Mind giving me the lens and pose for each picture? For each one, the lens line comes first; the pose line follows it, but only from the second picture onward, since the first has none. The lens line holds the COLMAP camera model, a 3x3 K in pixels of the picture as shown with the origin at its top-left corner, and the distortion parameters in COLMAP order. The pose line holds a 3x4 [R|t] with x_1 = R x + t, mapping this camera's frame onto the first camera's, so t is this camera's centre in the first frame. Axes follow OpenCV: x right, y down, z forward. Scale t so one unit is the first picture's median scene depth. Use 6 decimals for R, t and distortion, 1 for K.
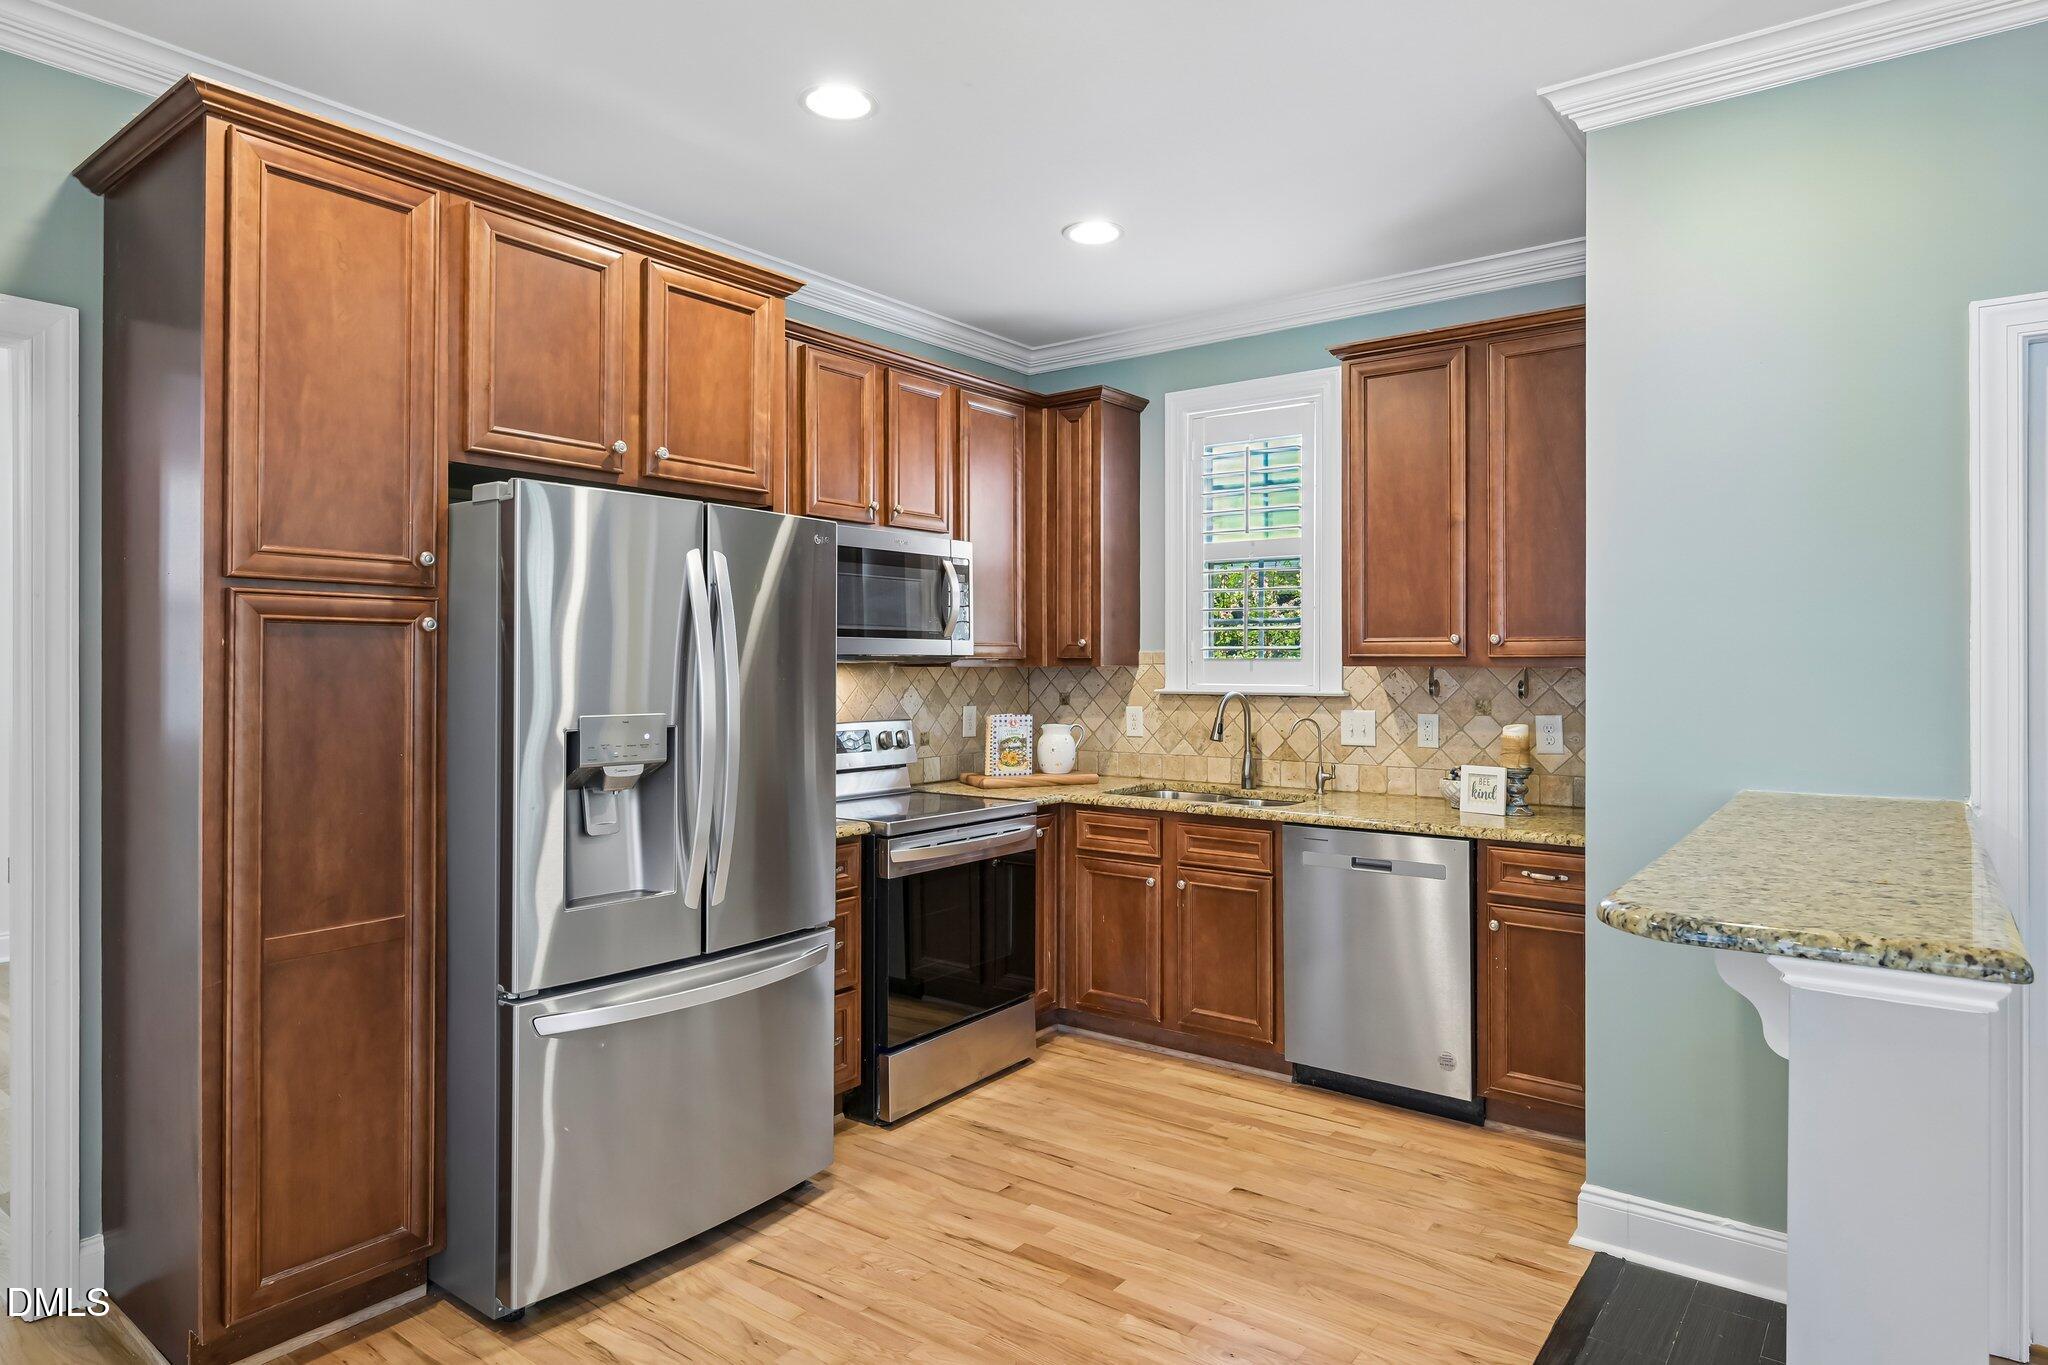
lens RADIAL K [[1191.8, 0, 1025.7], [0, 1191.8, 661.7], [0, 0, 1]] dist [0.004414, -0.007847]
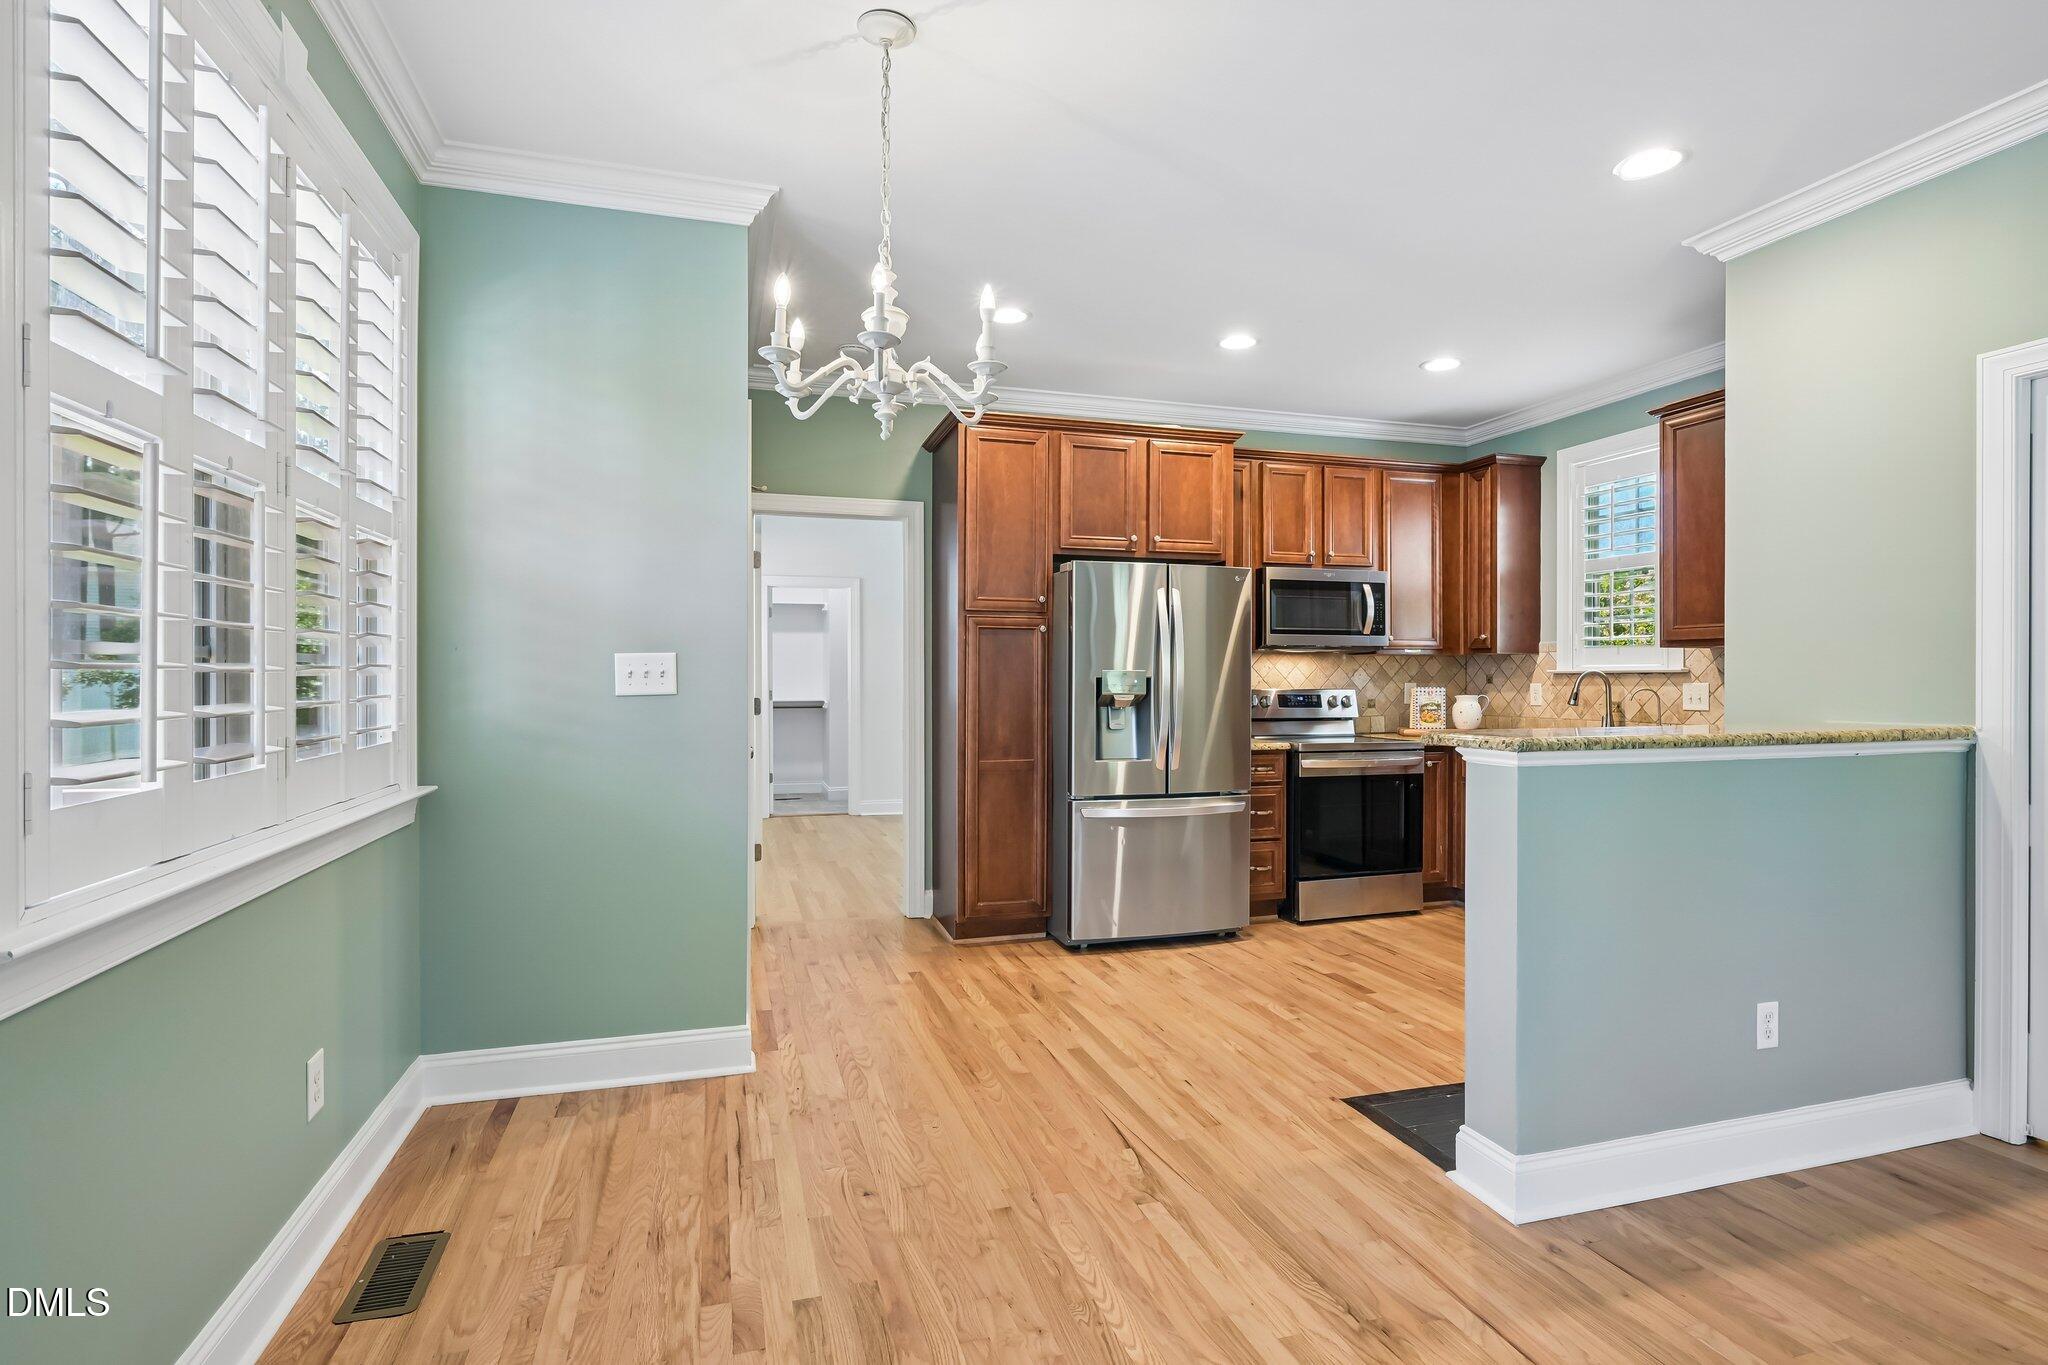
lens RADIAL K [[990.4, 0, 1018.5], [0, 990.4, 682.0], [0, 0, 1]] dist [-0.003021, 0.002144]
pose [[0.808320, 0.001966, -0.588740, 0.348229], [0.001278, 0.999986, 0.005094, 0.036811], [0.588742, -0.004870, 0.808306, -0.327385]]
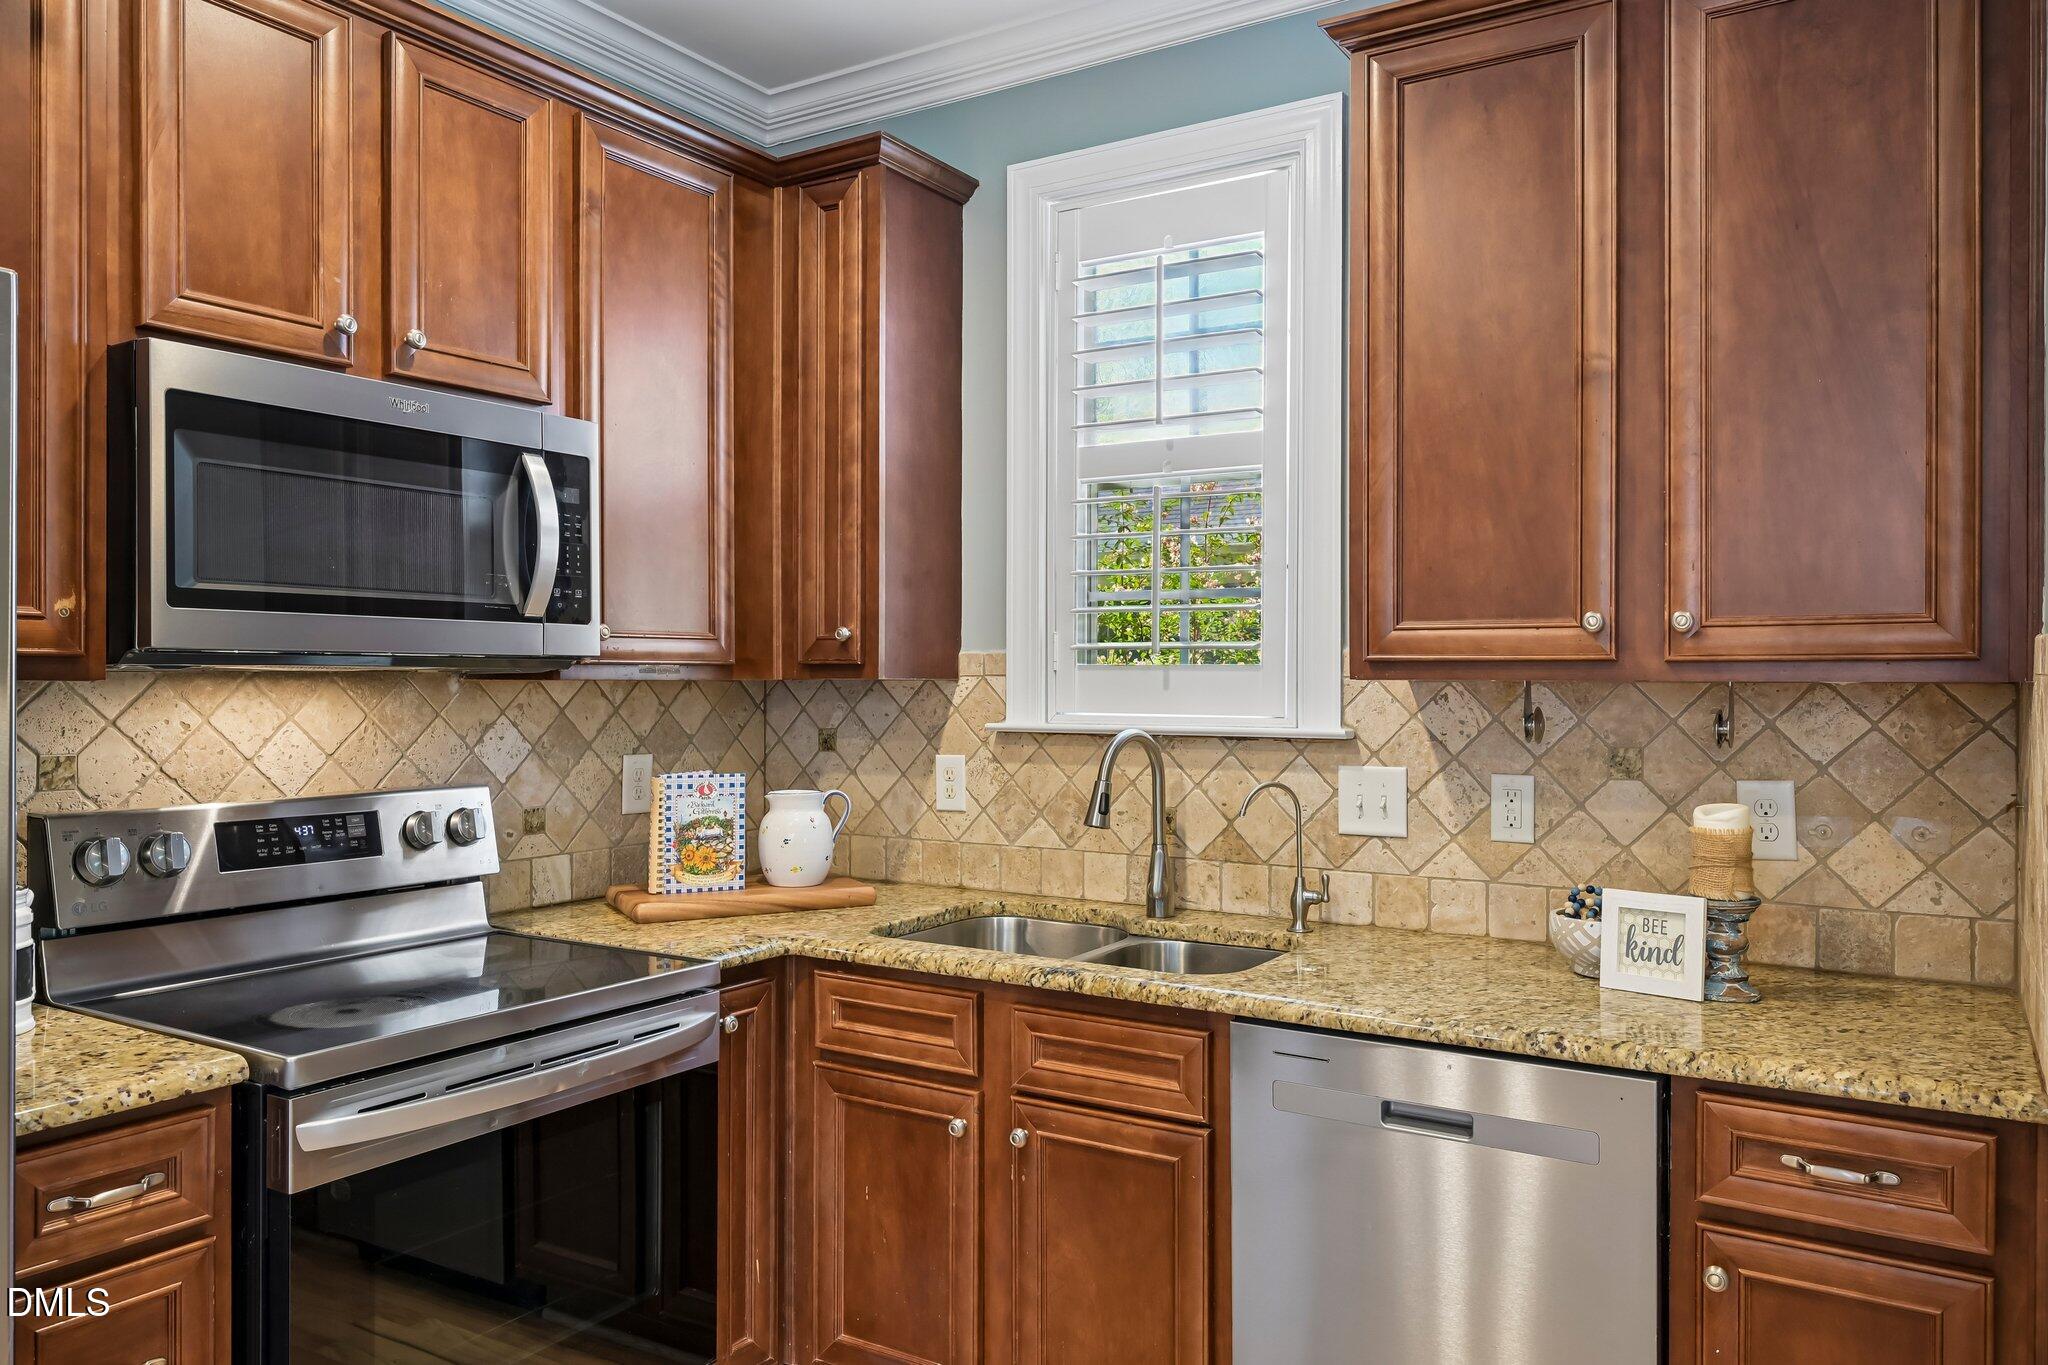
lens RADIAL K [[1447.1, 0, 1021.7], [0, 1447.1, 687.4], [0, 0, 1]] dist [-0.003682, -0.001349]
pose [[0.996369, 0.001501, 0.085122, 0.084354], [-0.002168, 0.999968, 0.007742, 0.002731], [-0.085108, -0.007898, 0.996340, 0.435949]]
